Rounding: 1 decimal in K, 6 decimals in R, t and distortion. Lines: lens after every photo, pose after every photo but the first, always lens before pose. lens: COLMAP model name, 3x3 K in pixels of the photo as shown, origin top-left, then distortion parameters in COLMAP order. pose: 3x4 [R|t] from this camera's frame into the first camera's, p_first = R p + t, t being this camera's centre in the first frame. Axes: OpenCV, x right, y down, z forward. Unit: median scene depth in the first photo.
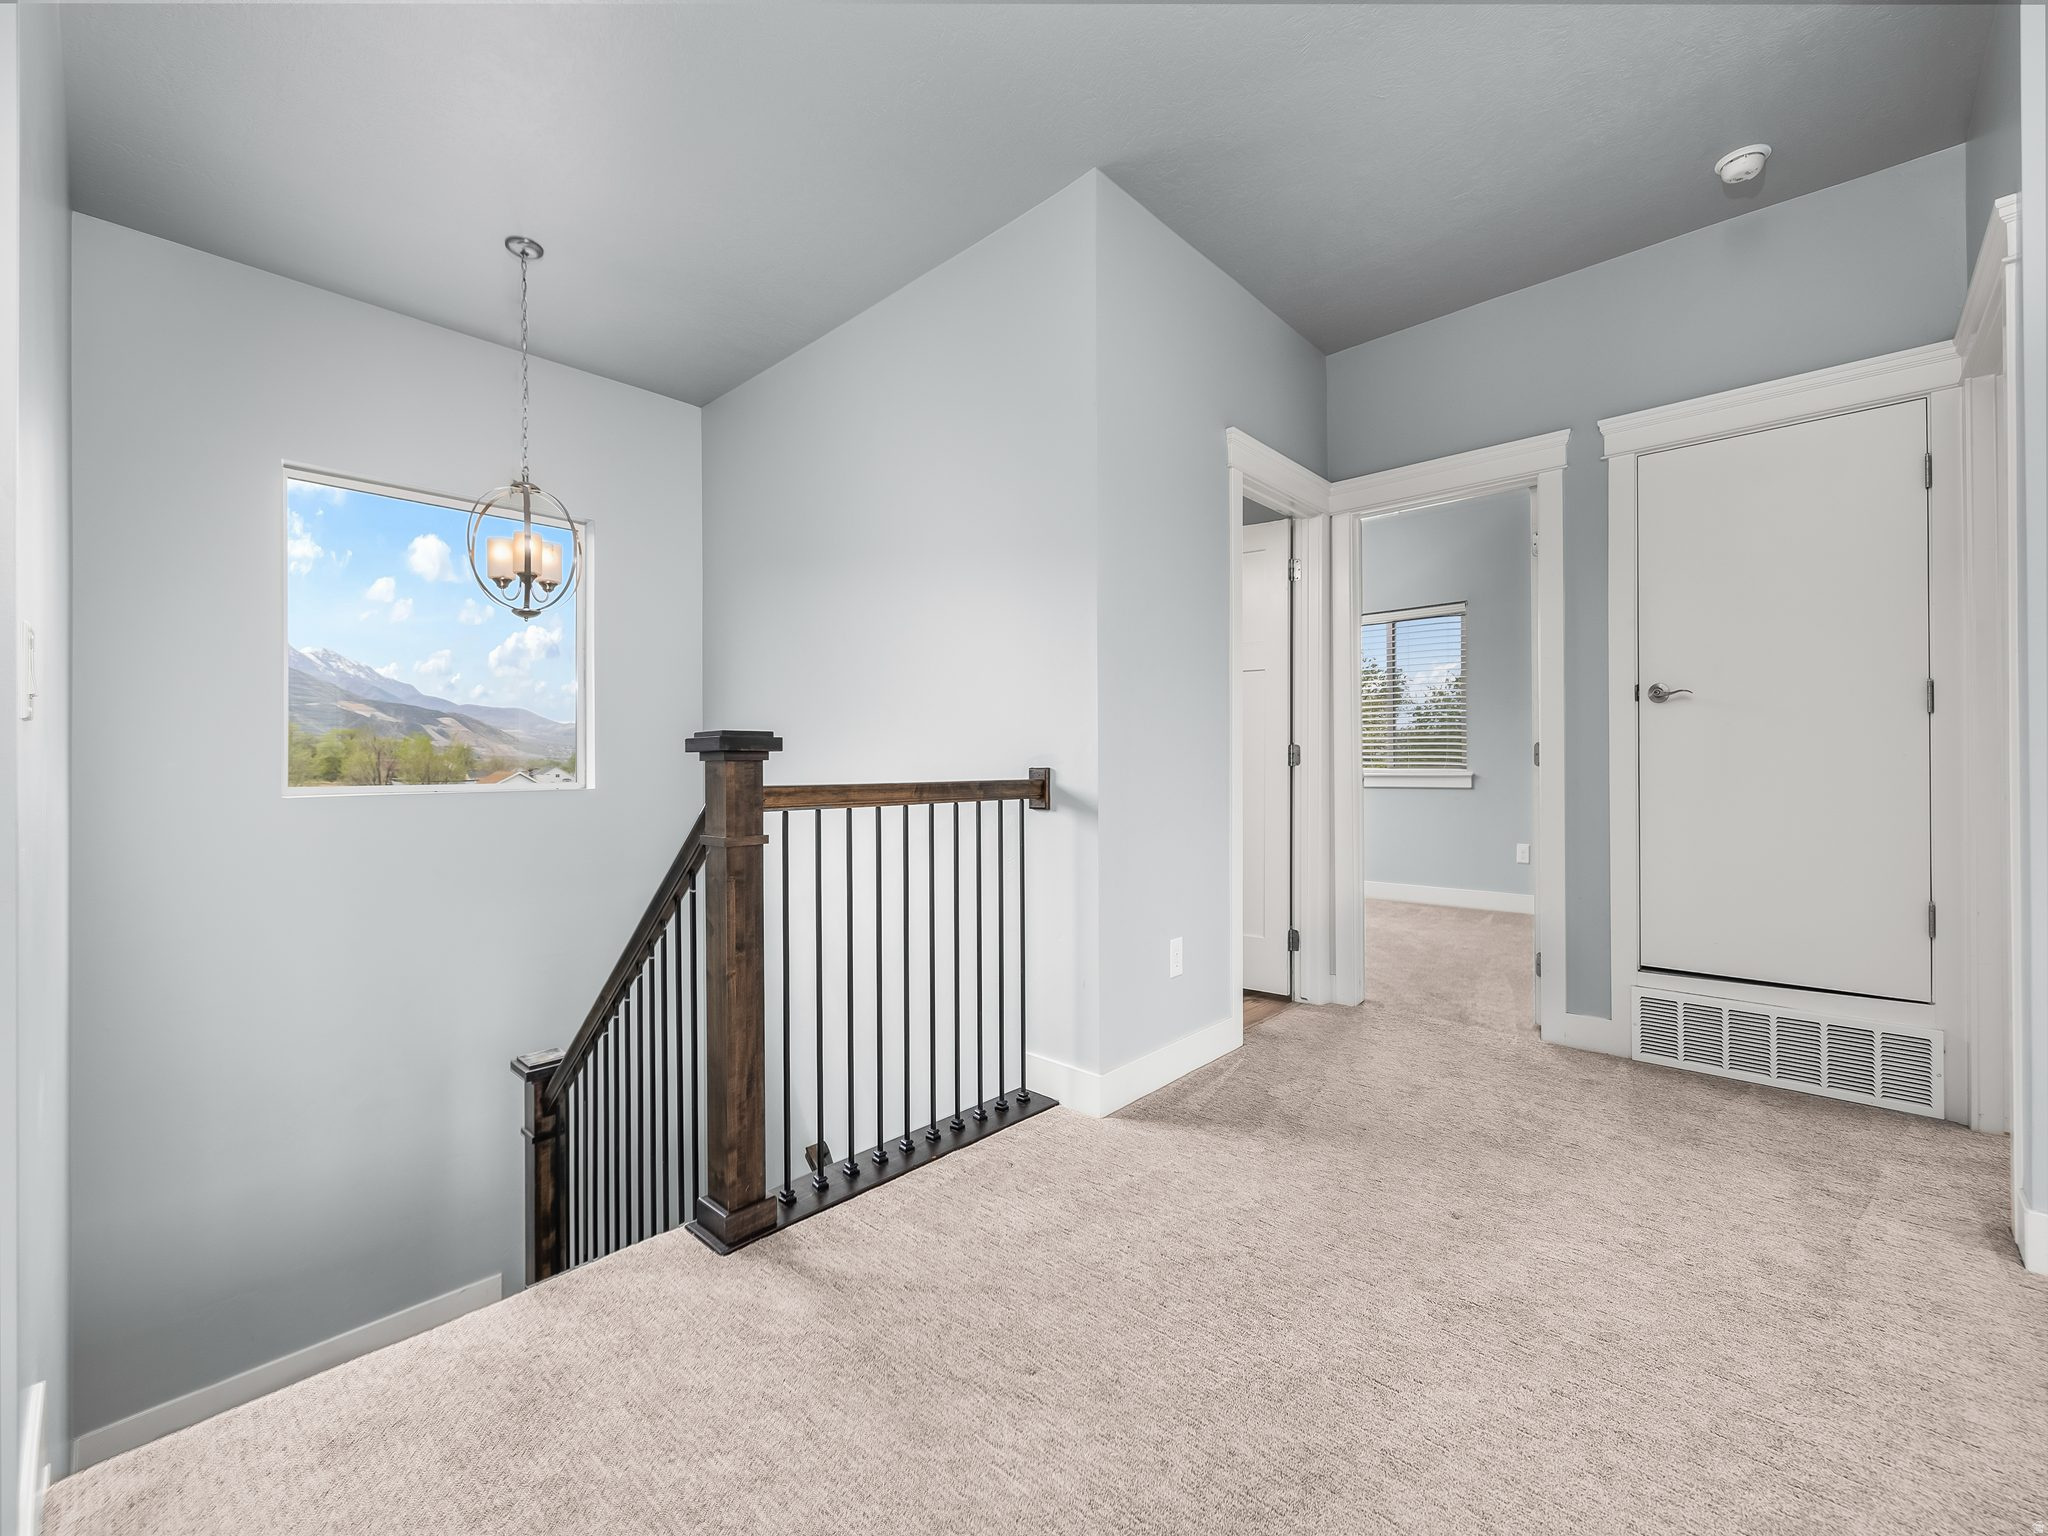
lens RADIAL K [[851.6, 0, 1029.5], [0, 851.6, 771.5], [0, 0, 1]] dist [-0.001406, -0.000072]
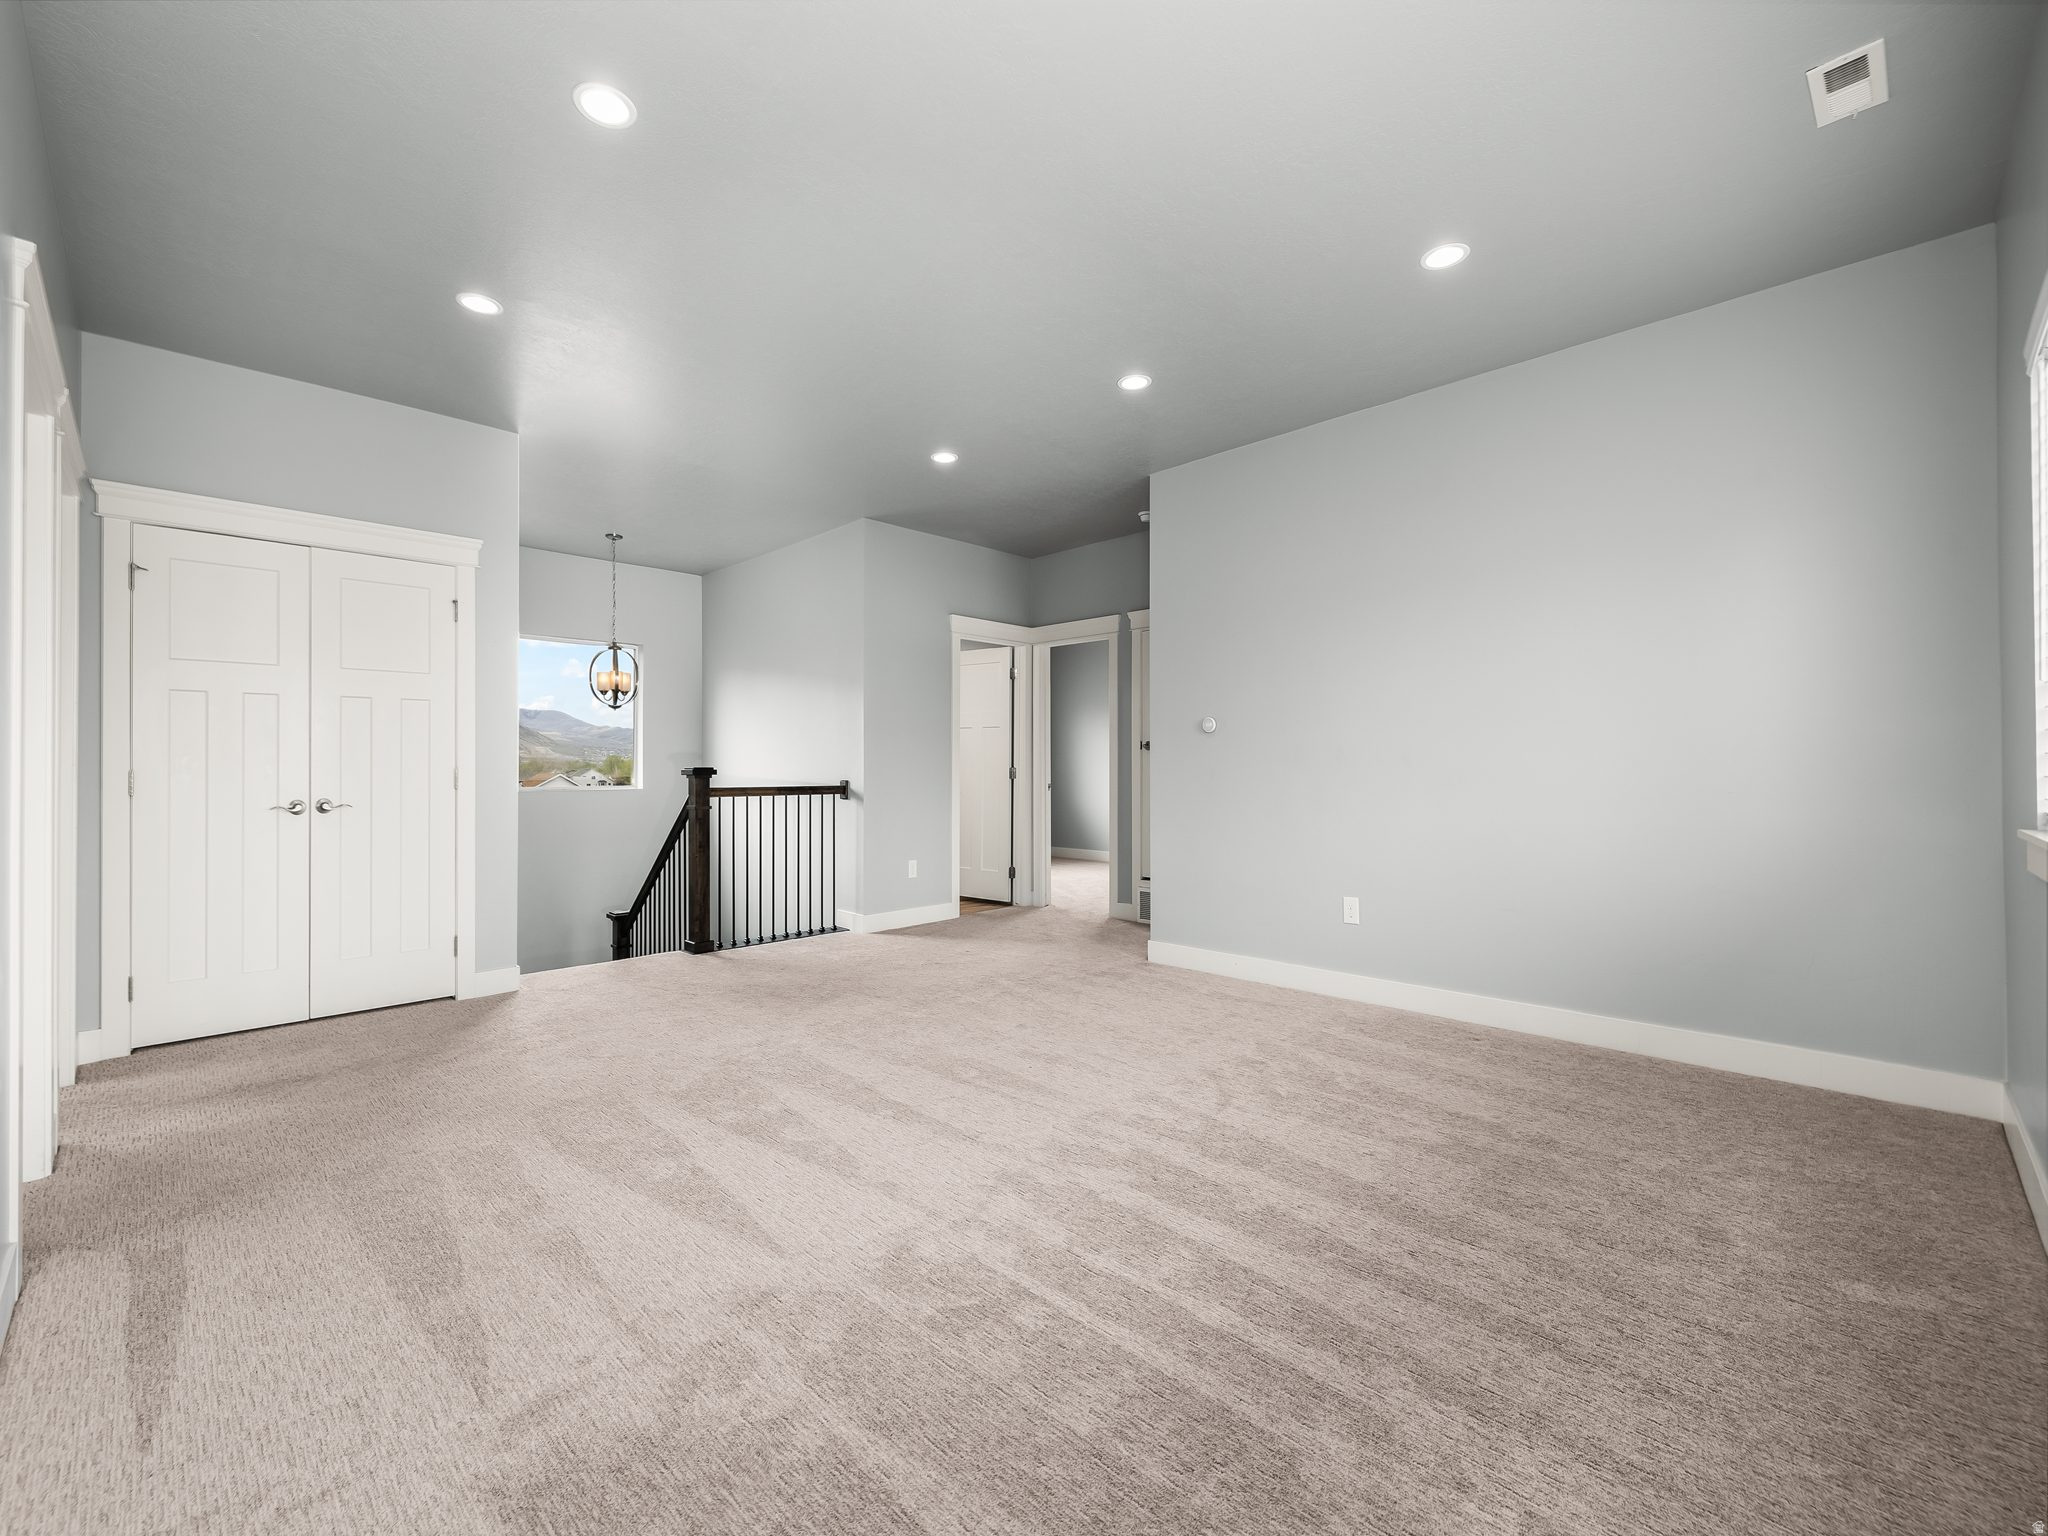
lens RADIAL K [[851.6, 0, 1018.9], [0, 851.6, 767.5], [0, 0, 1]] dist [-0.001406, -0.000072]
pose [[0.999194, 0.005092, -0.039805, 0.561339], [-0.005436, 0.999949, -0.008540, -0.021149], [0.039759, 0.008749, 0.999171, -1.203865]]
